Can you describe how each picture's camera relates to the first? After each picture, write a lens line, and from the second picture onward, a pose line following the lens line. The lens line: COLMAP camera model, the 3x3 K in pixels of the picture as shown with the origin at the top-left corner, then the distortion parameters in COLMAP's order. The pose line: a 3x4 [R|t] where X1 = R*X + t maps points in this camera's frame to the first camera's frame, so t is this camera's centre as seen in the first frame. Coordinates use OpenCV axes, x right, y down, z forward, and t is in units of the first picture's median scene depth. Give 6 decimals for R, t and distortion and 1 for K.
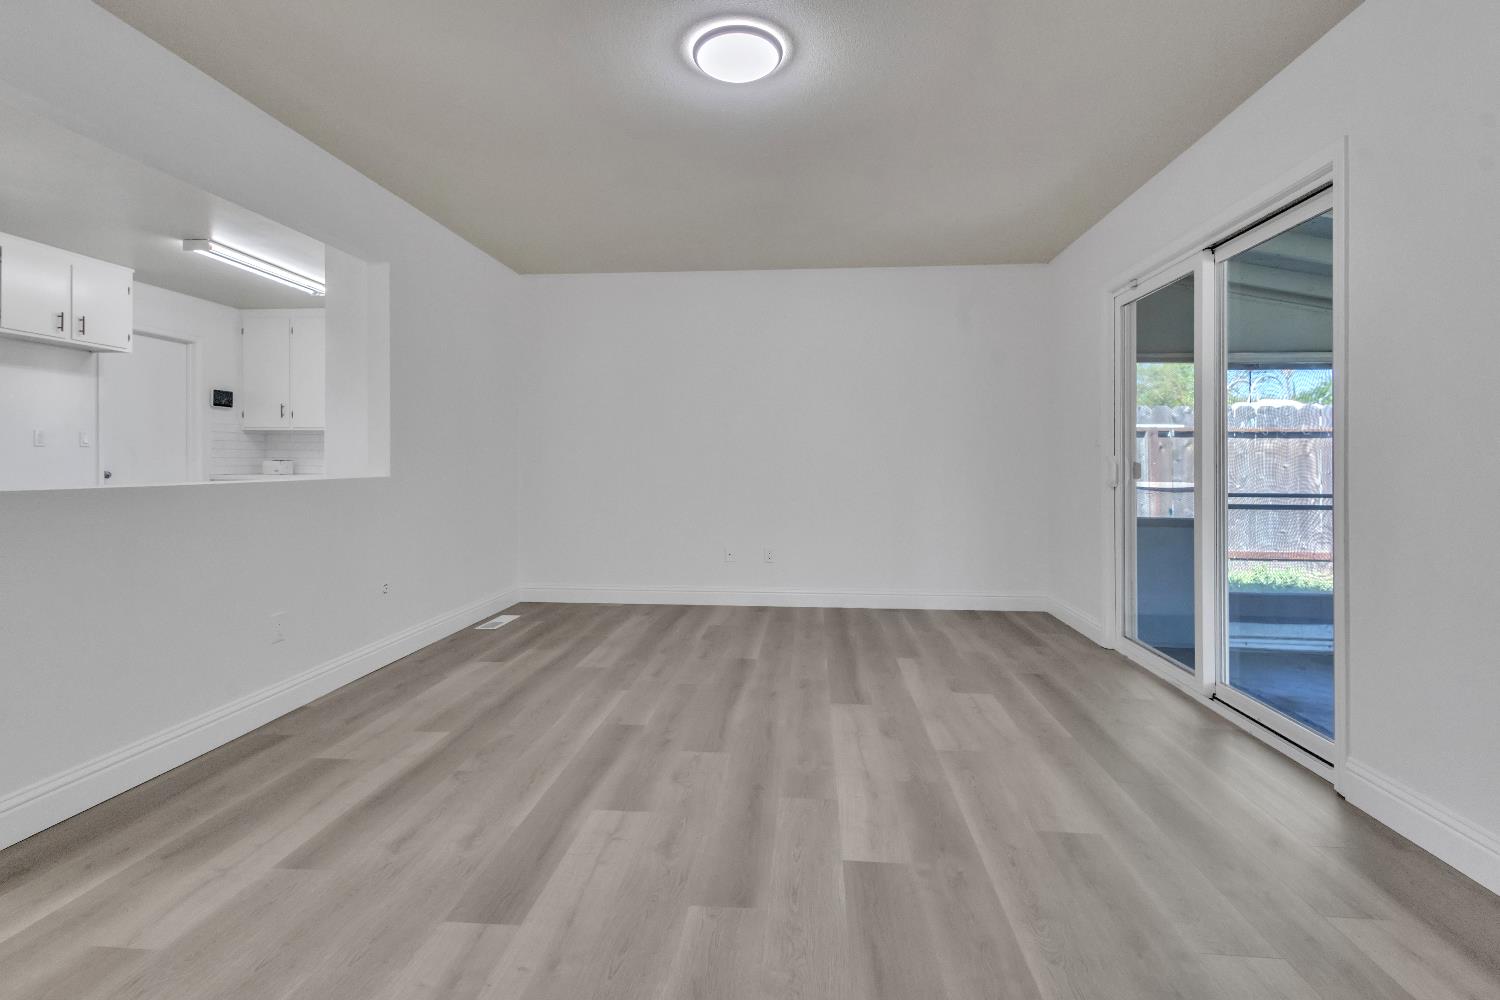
lens RADIAL K [[714.3, 0, 753.1], [0, 714.3, 460.0], [0, 0, 1]] dist [0.011186, -0.002178]
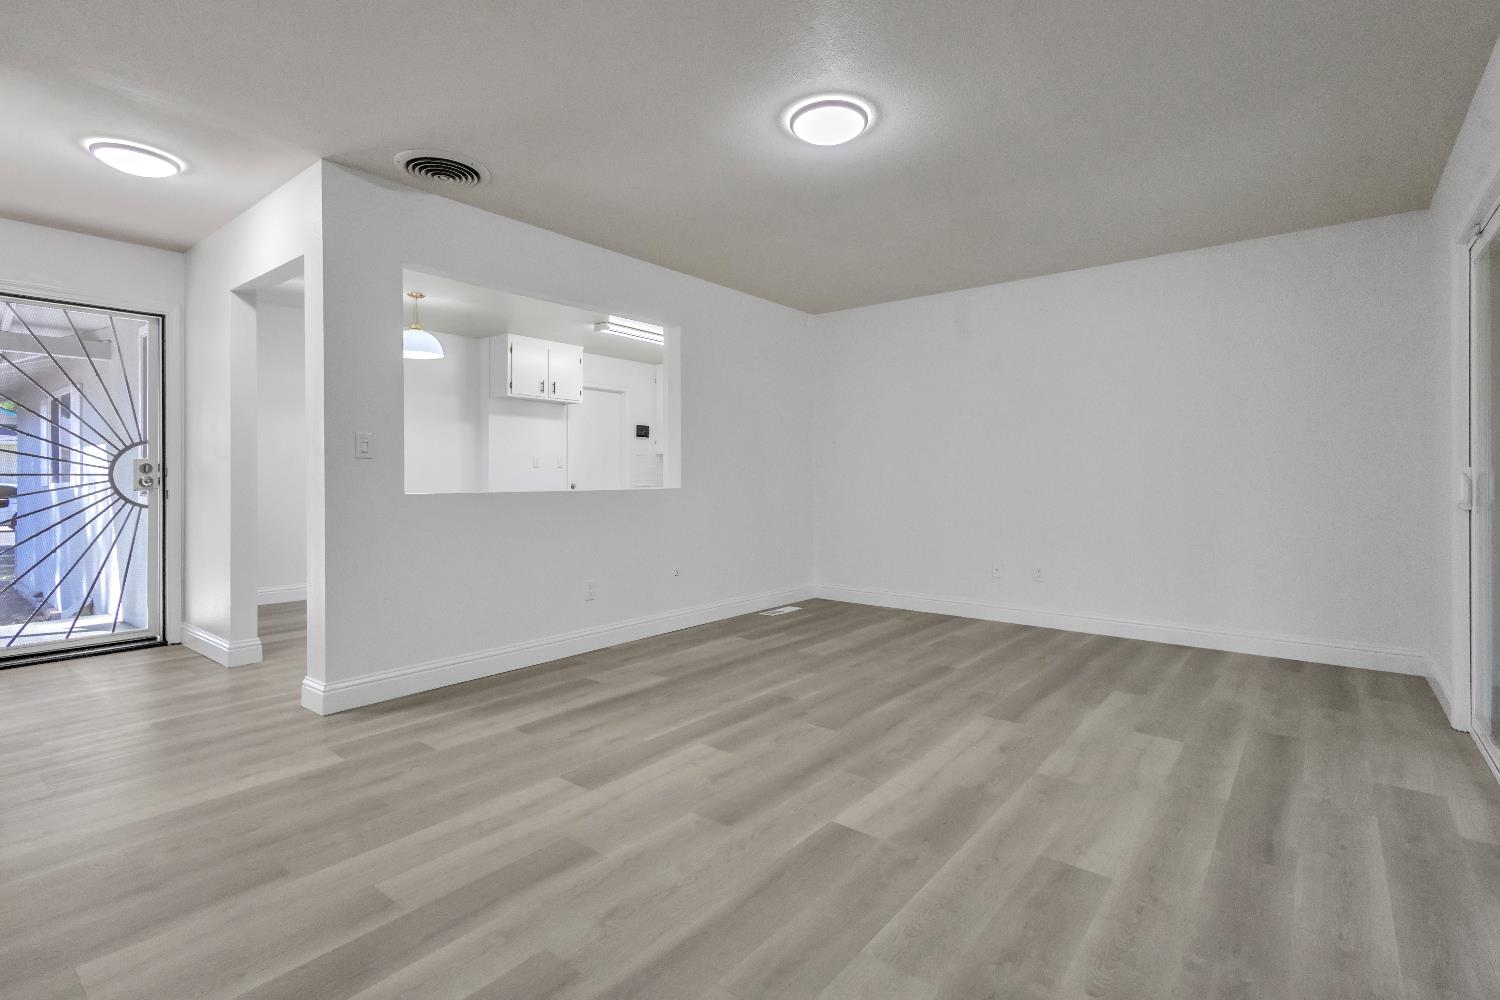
lens RADIAL K [[710.3, 0, 751.6], [0, 710.3, 470.0], [0, 0, 1]] dist [0.010212, -0.001579]
pose [[0.828381, -0.007026, -0.560121, 0.435896], [0.002982, 0.999962, -0.008134, 0.001095], [0.560157, 0.005068, 0.828371, -0.016668]]
